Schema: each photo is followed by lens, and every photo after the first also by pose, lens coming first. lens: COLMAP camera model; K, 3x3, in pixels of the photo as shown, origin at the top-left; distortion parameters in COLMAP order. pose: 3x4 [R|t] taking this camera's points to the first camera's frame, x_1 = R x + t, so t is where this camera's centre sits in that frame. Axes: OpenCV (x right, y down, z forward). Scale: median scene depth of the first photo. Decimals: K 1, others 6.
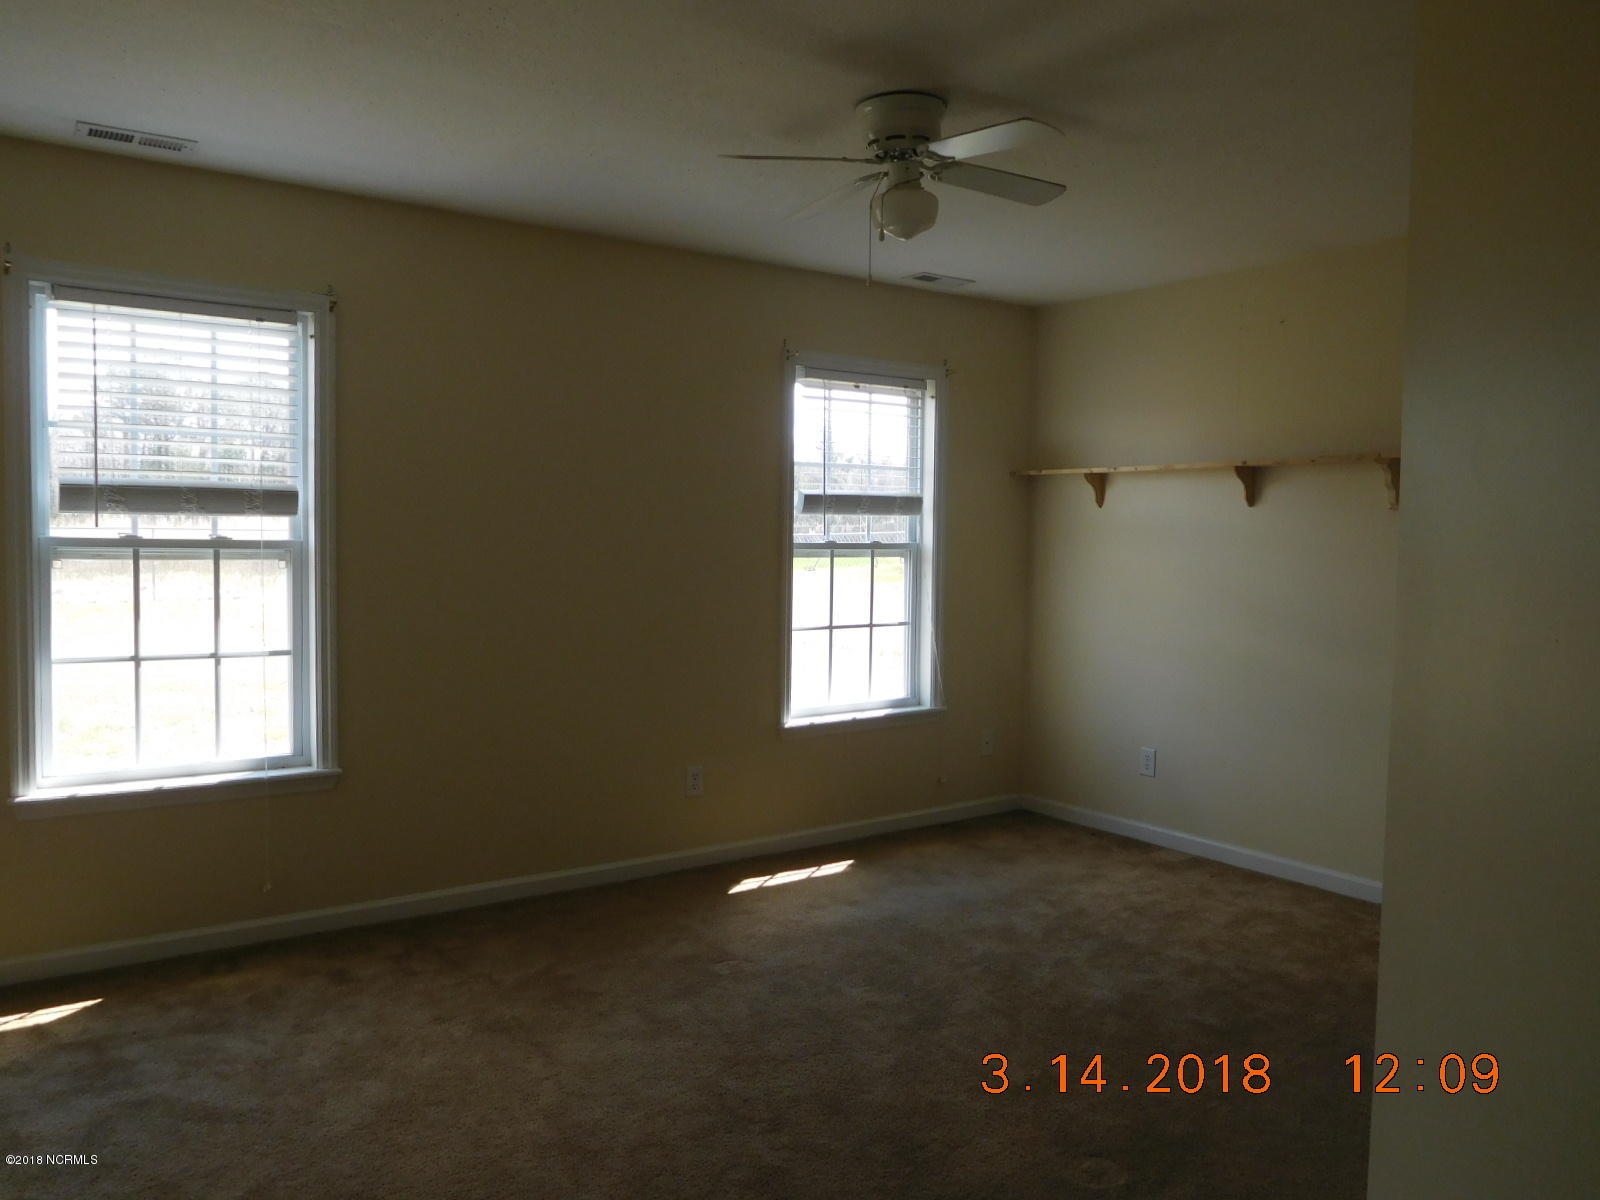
lens RADIAL K [[1161.2, 0, 800.0], [0, 1161.2, 600.0], [0, 0, 1]] dist [-0.097219, 0.003894]
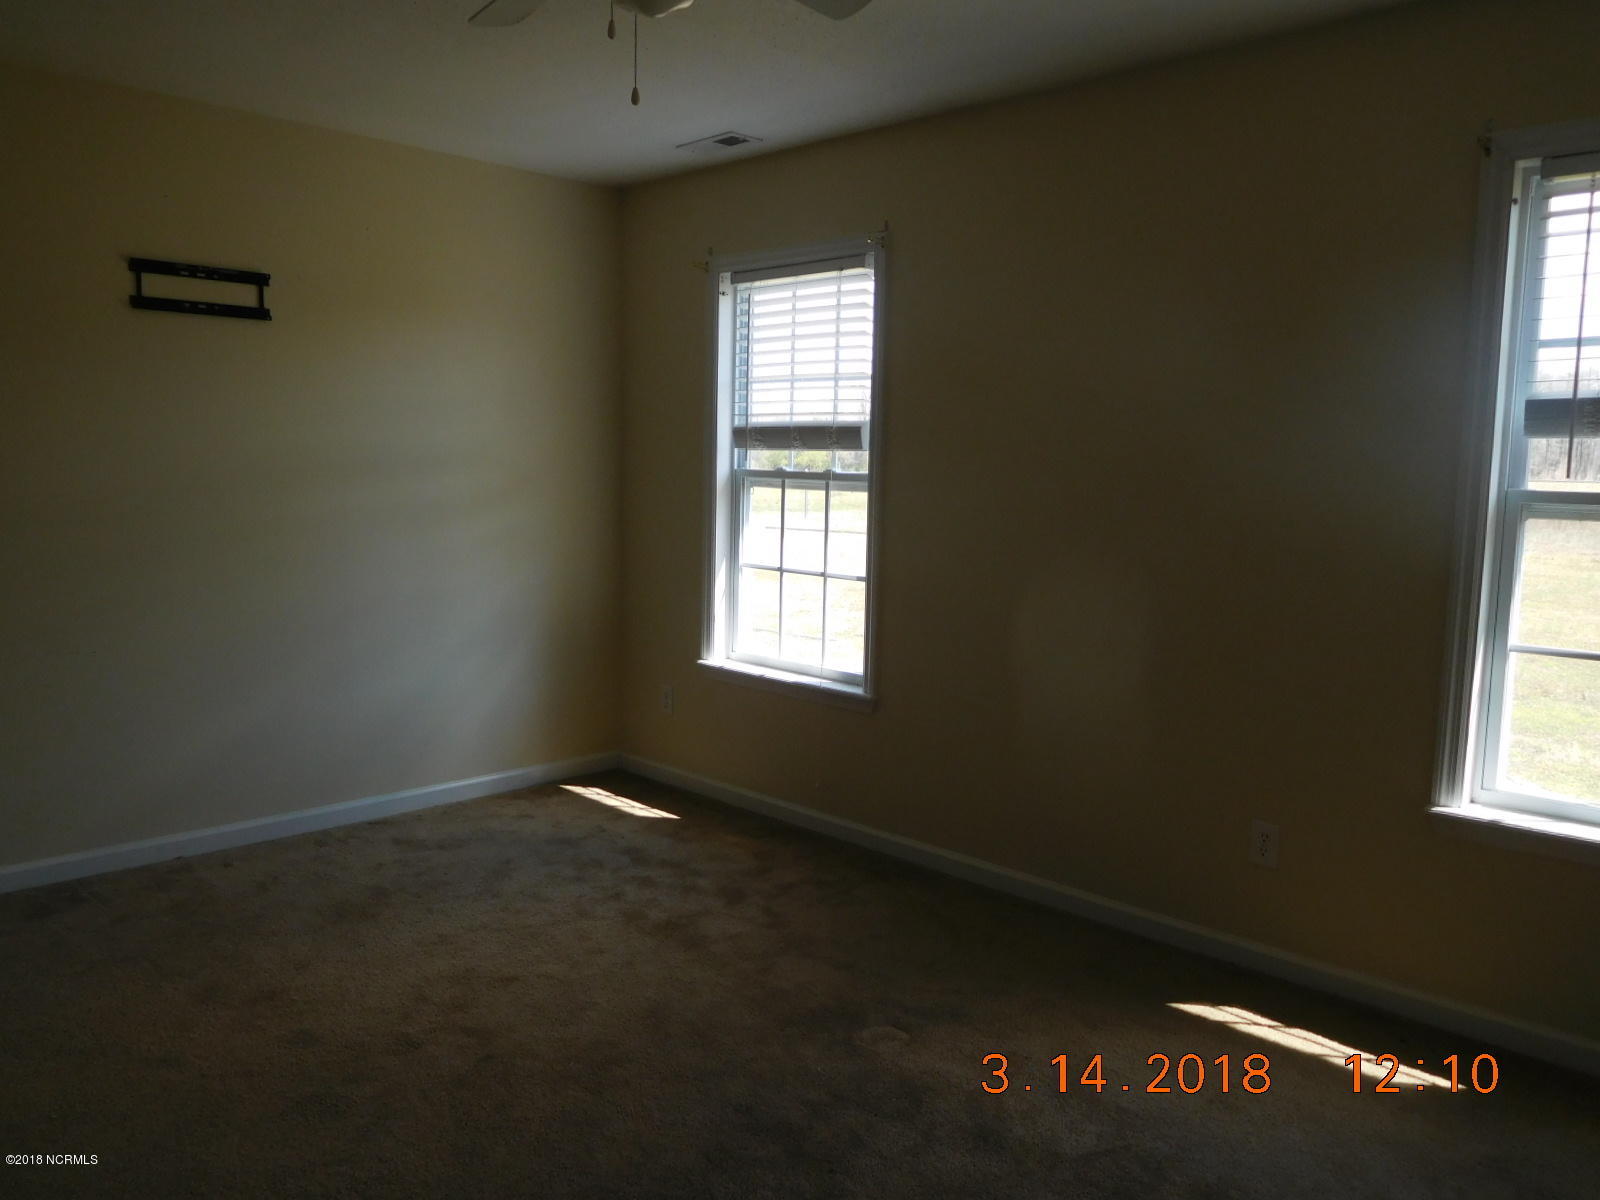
lens RADIAL K [[1161.2, 0, 800.0], [0, 1161.2, 600.0], [0, 0, 1]] dist [-0.097219, 0.003894]
pose [[0.144555, 0.100233, -0.984407, 0.645168], [-0.069645, 0.993420, 0.090923, -0.030502], [0.987043, 0.055416, 0.150584, 0.813852]]
